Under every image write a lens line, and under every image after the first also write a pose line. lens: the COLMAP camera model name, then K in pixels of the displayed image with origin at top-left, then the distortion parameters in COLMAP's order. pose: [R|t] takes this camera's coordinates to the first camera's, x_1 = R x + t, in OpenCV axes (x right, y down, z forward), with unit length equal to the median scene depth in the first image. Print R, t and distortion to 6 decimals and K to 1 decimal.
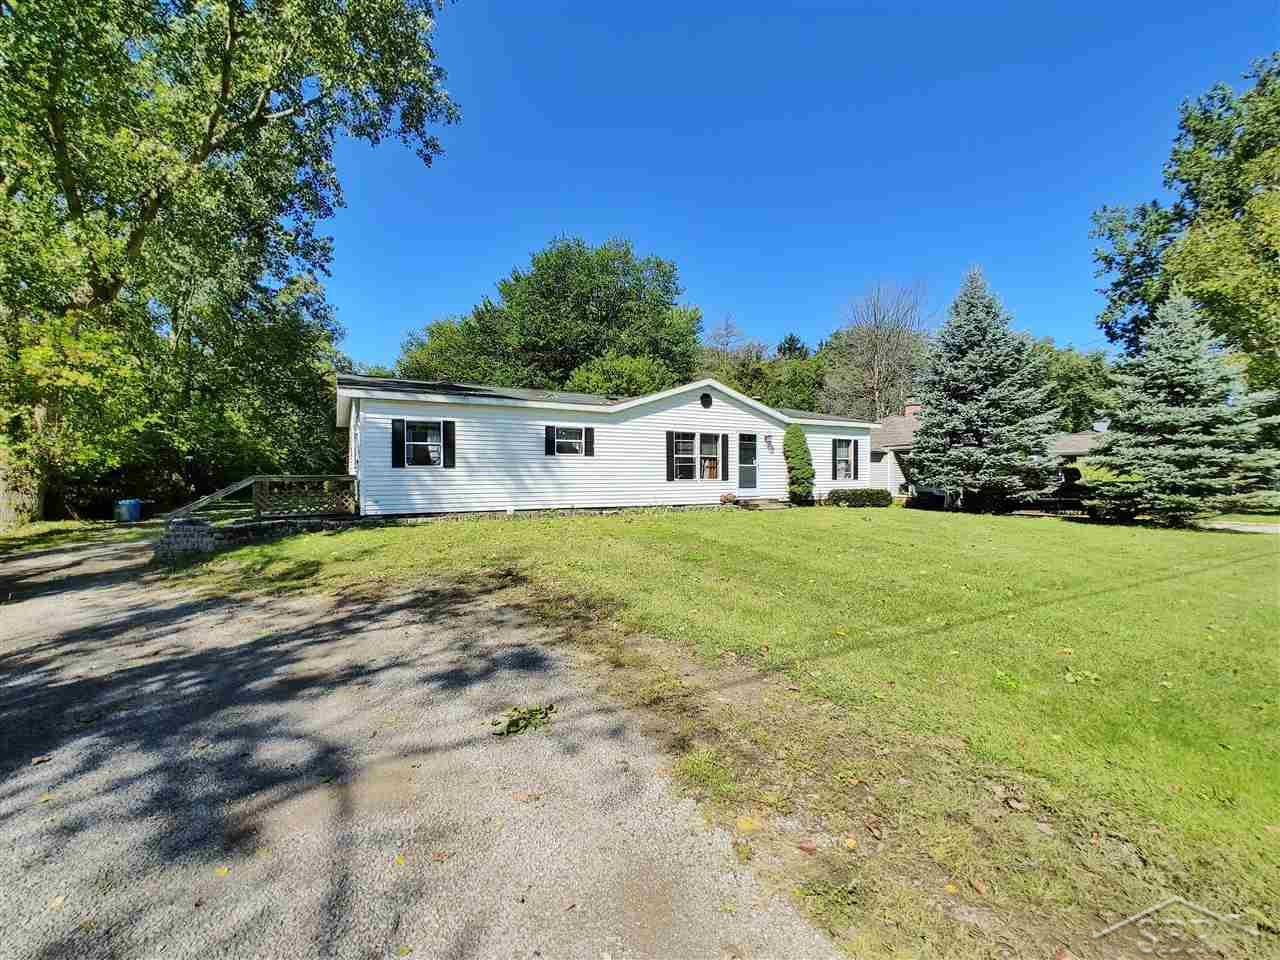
lens RADIAL K [[541.9, 0, 640.0], [0, 541.9, 480.0], [0, 0, 1]] dist [0.009240, -0.000138]
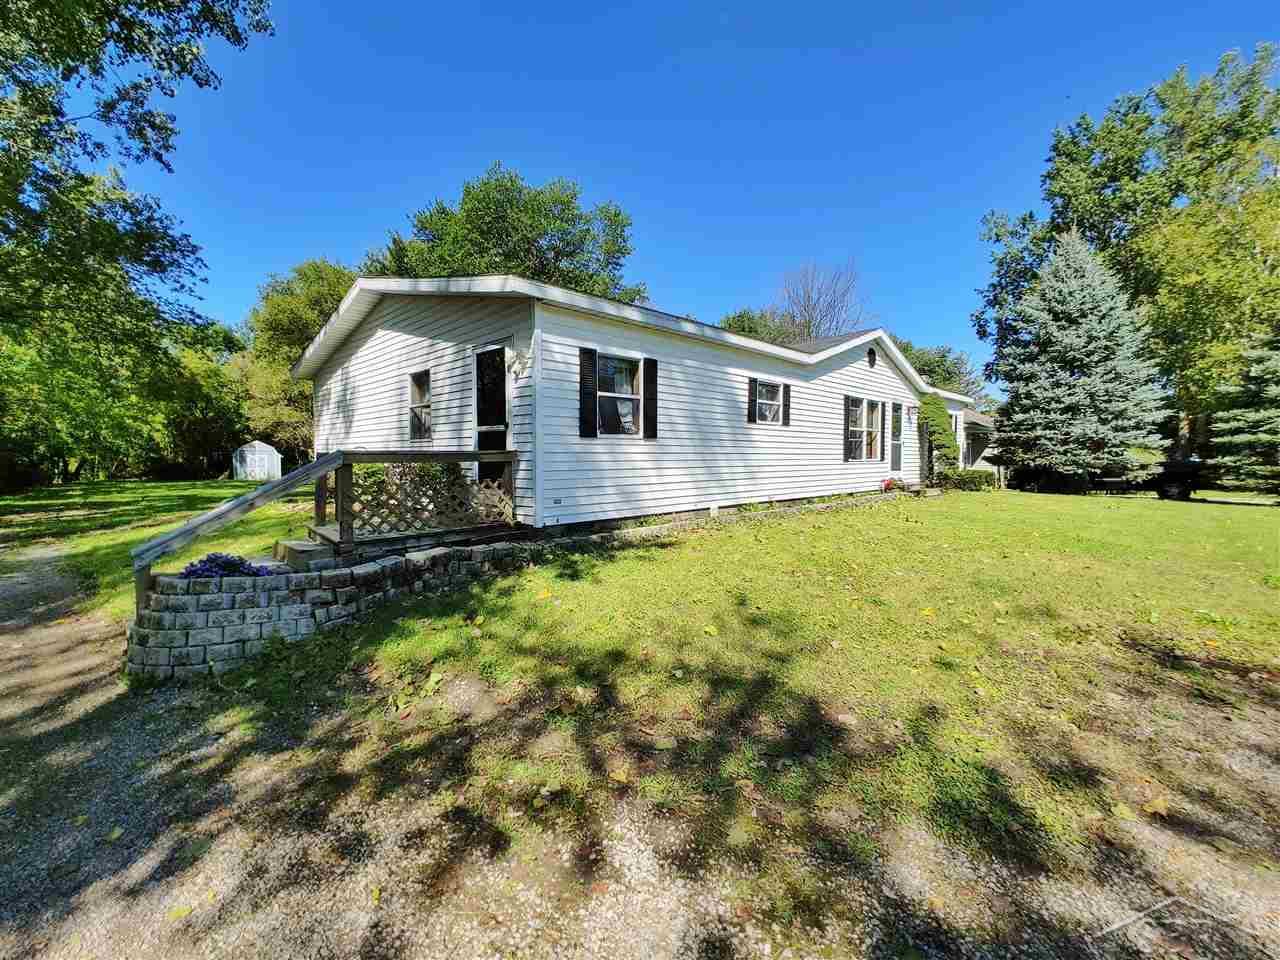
lens RADIAL K [[541.9, 0, 640.0], [0, 541.9, 480.0], [0, 0, 1]] dist [0.009240, -0.000138]
pose [[0.963518, -0.013170, 0.267319, -0.394465], [0.005538, 0.999556, 0.029284, 0.003180], [-0.267586, -0.026735, 0.963163, 0.332784]]
